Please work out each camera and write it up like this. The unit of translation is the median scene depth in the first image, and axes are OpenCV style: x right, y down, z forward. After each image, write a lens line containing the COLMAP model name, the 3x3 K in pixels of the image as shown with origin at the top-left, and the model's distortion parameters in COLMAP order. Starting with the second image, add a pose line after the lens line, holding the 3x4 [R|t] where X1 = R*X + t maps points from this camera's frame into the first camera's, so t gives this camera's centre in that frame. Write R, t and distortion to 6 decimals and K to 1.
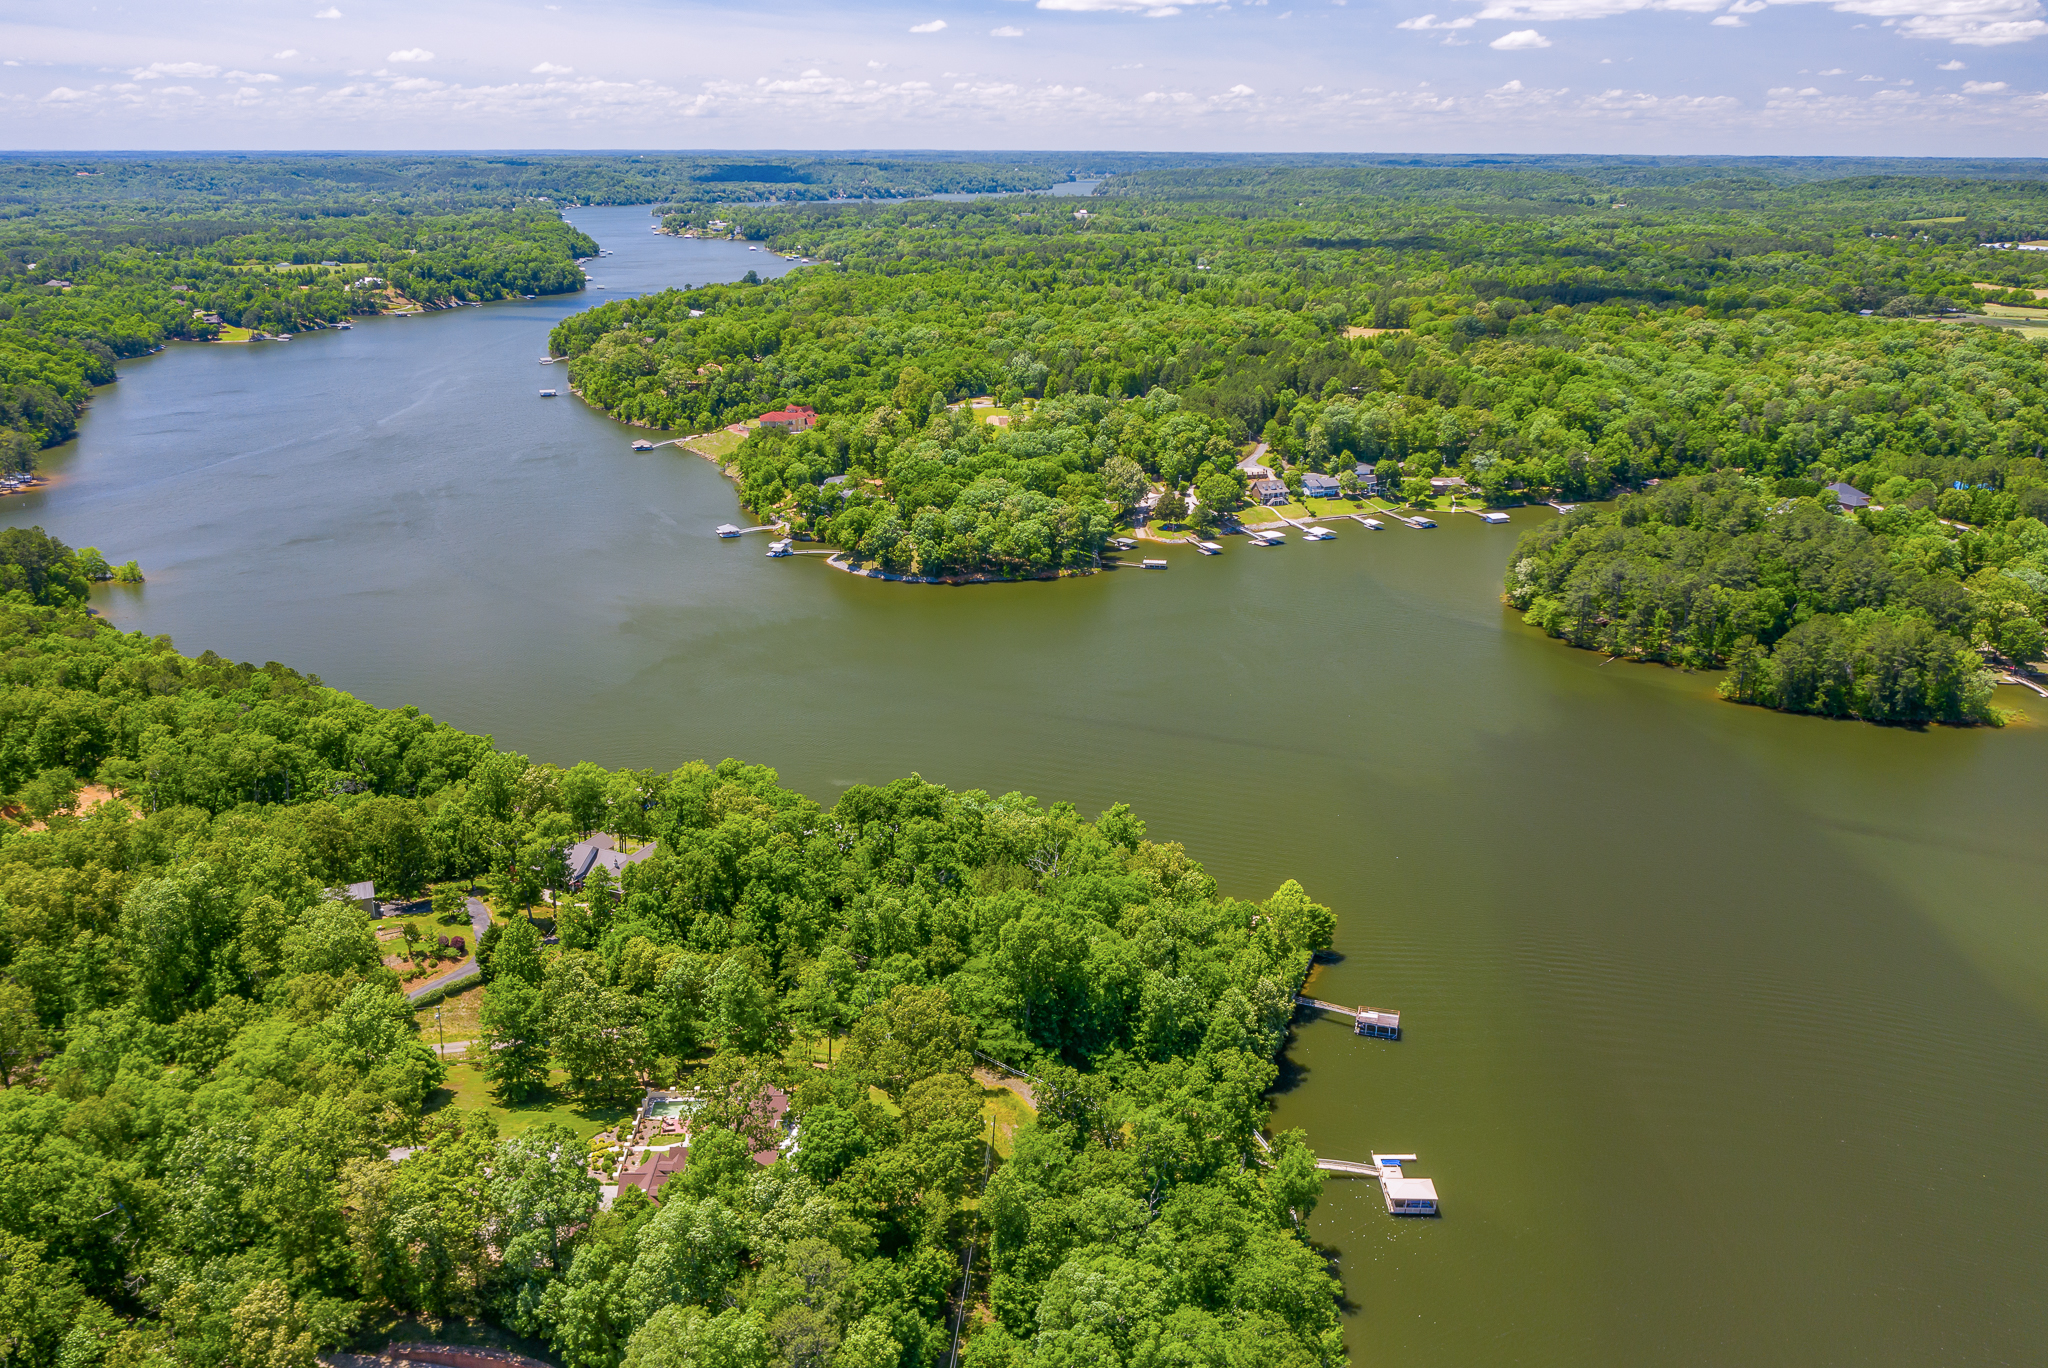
lens RADIAL K [[1639.5, 0, 1024.0], [0, 1639.5, 684.0], [0, 0, 1]] dist [-0.012267, 0.006600]
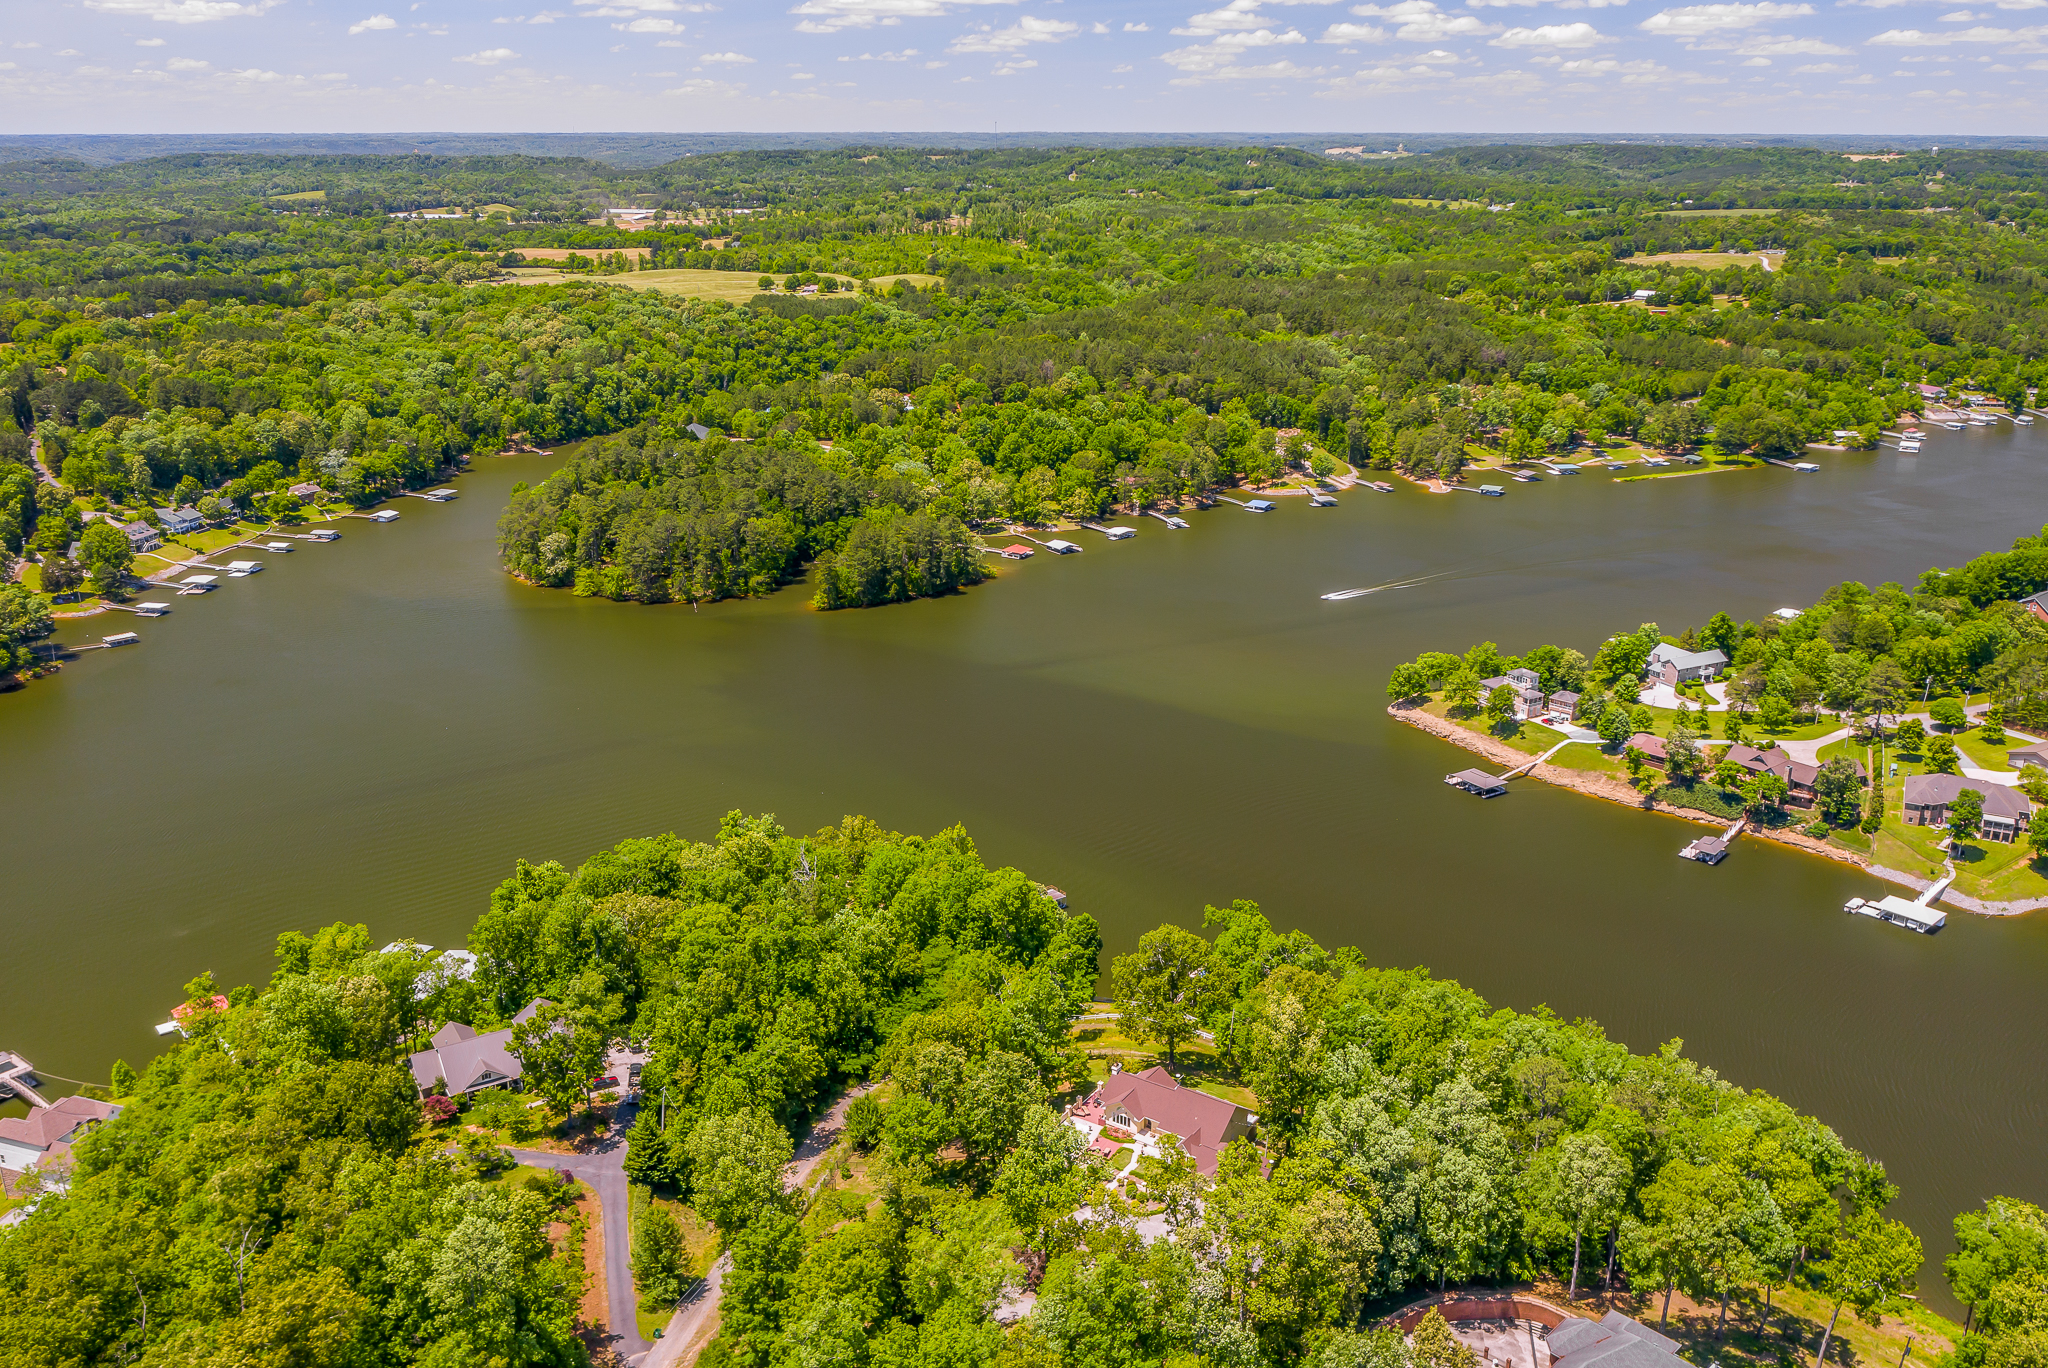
lens RADIAL K [[1665.8, 0, 1024.0], [0, 1665.8, 684.0], [0, 0, 1]] dist [-0.012597, 0.009687]
pose [[0.572619, -0.263813, 0.776216, -0.286024], [0.257972, 0.956696, 0.134845, -0.043550], [-0.778176, 0.123027, 0.615878, 0.128913]]
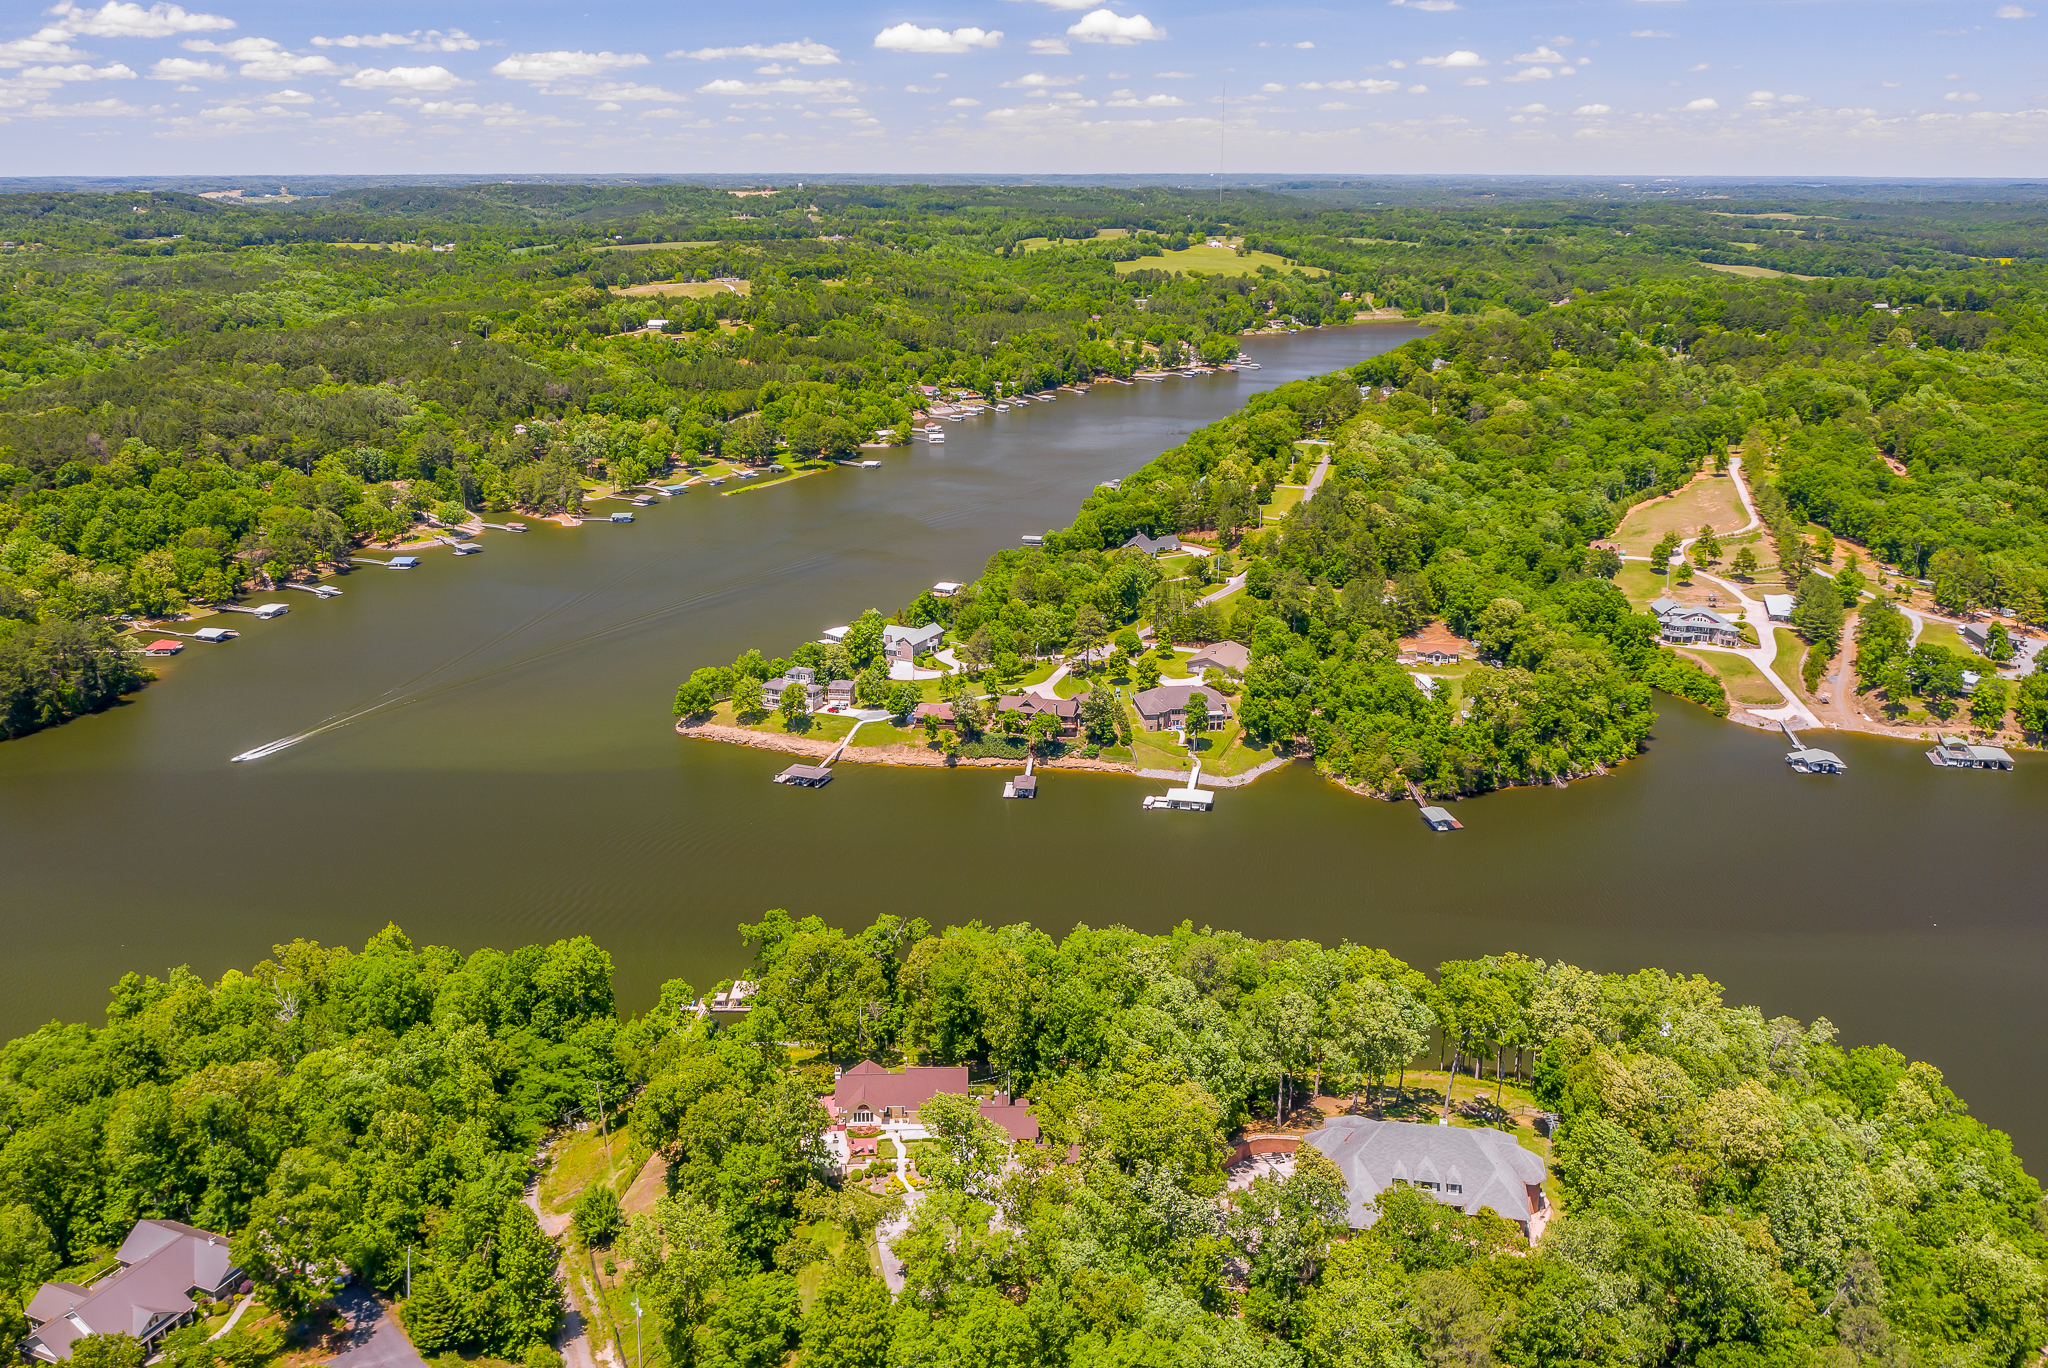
lens RADIAL K [[1665.8, 0, 1024.0], [0, 1665.8, 684.0], [0, 0, 1]] dist [-0.012597, 0.009687]
pose [[-0.015390, -0.300367, 0.953699, -0.336251], [0.314821, 0.903845, 0.289746, -0.077125], [-0.949026, 0.304704, 0.080652, 0.234706]]
